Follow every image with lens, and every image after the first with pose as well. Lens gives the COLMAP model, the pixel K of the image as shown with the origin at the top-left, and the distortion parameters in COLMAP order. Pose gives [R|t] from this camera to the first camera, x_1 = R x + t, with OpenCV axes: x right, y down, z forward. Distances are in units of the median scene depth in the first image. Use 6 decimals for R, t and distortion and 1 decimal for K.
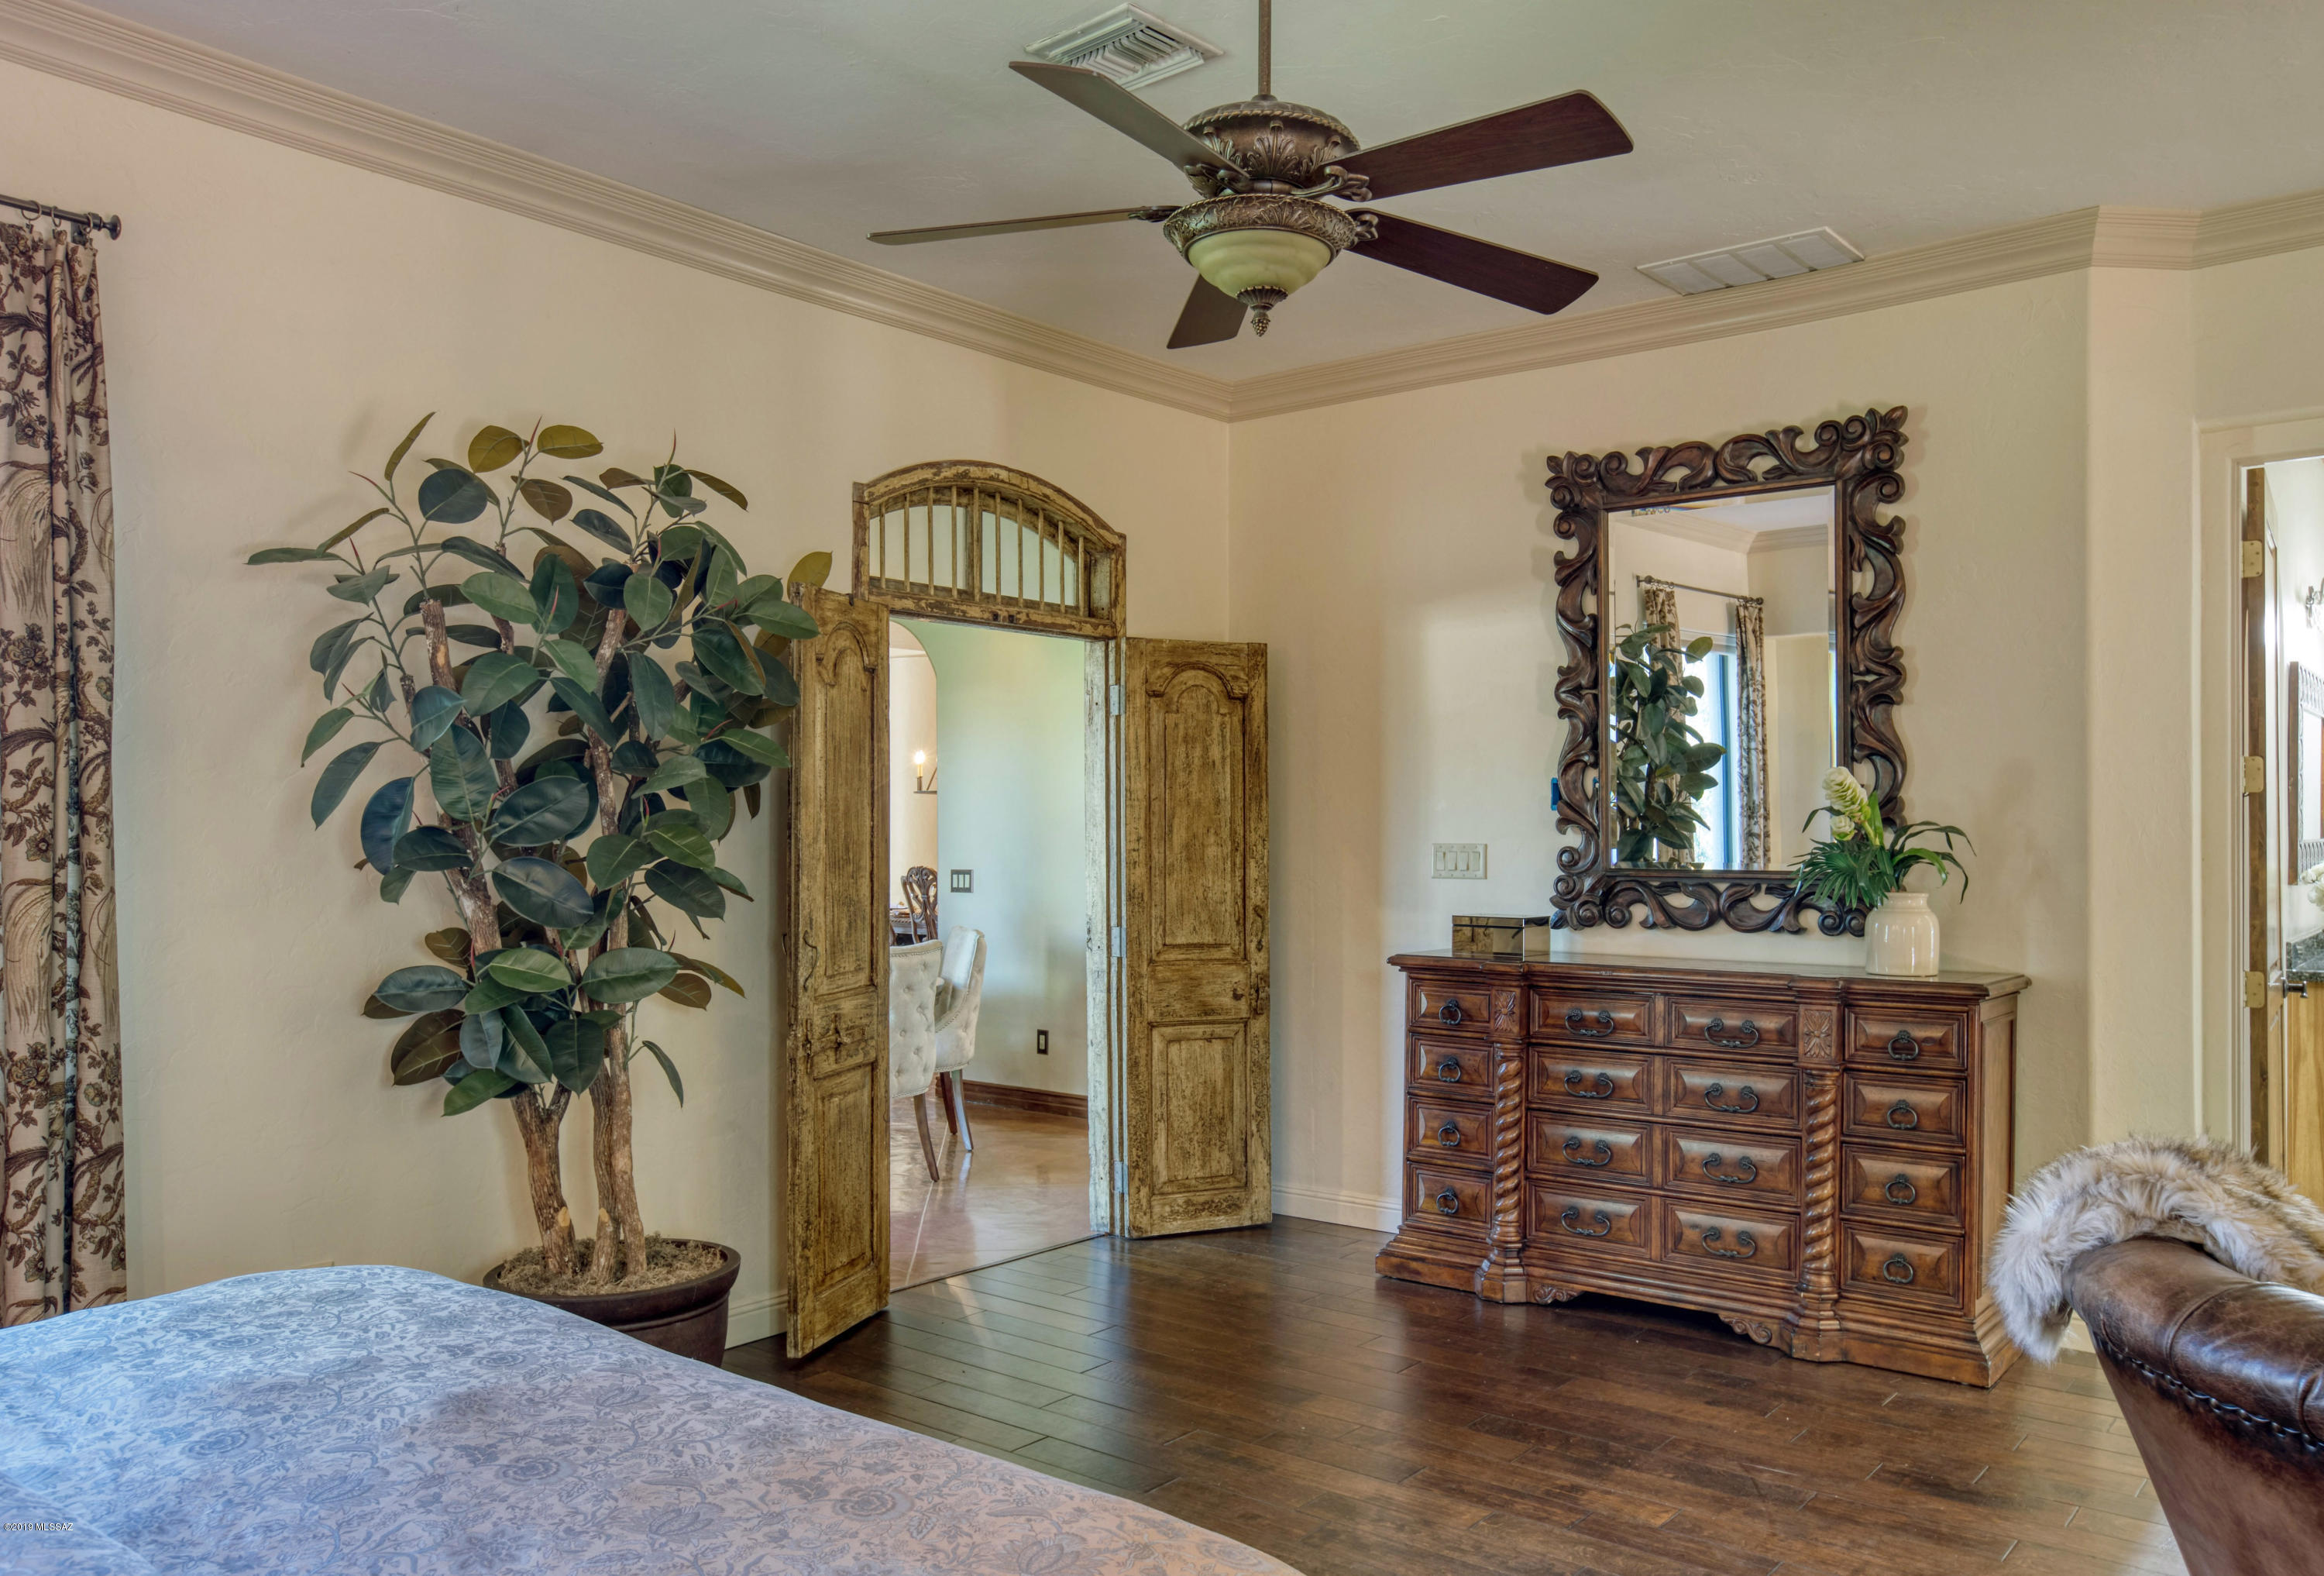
lens RADIAL K [[1720.8, 0, 1159.4], [0, 1720.8, 842.0], [0, 0, 1]] dist [-0.001795, 0.000649]
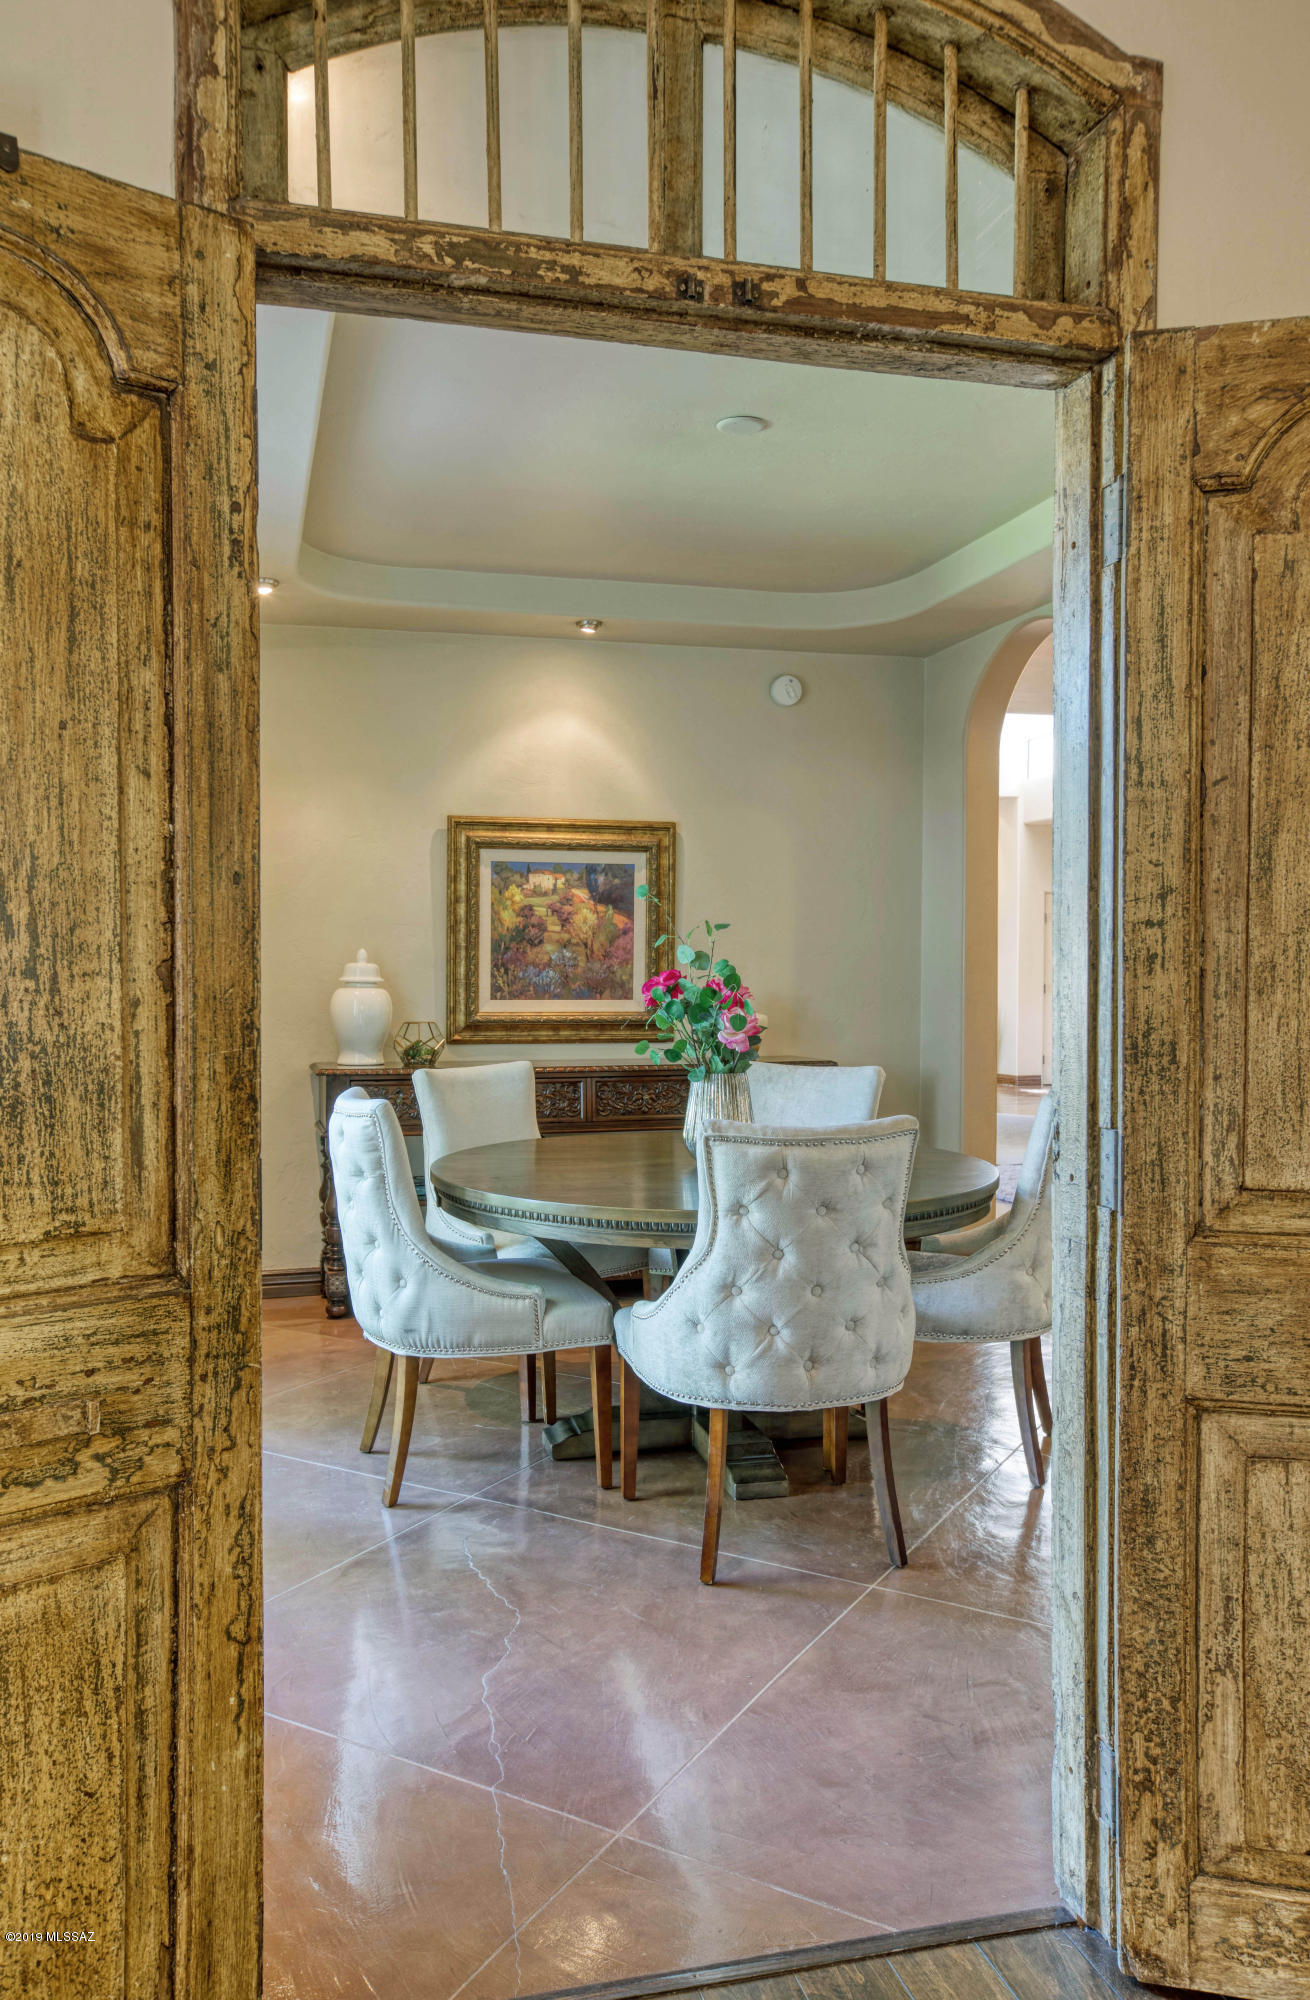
lens RADIAL K [[1502.3, 0, 626.8], [0, 1502.3, 1011.0], [0, 0, 1]] dist [-0.026728, 0.079787]
pose [[0.815556, 0.020594, -0.578311, 0.078360], [-0.007474, 0.999658, 0.025059, 0.015996], [0.578630, -0.016115, 0.815431, 0.672699]]
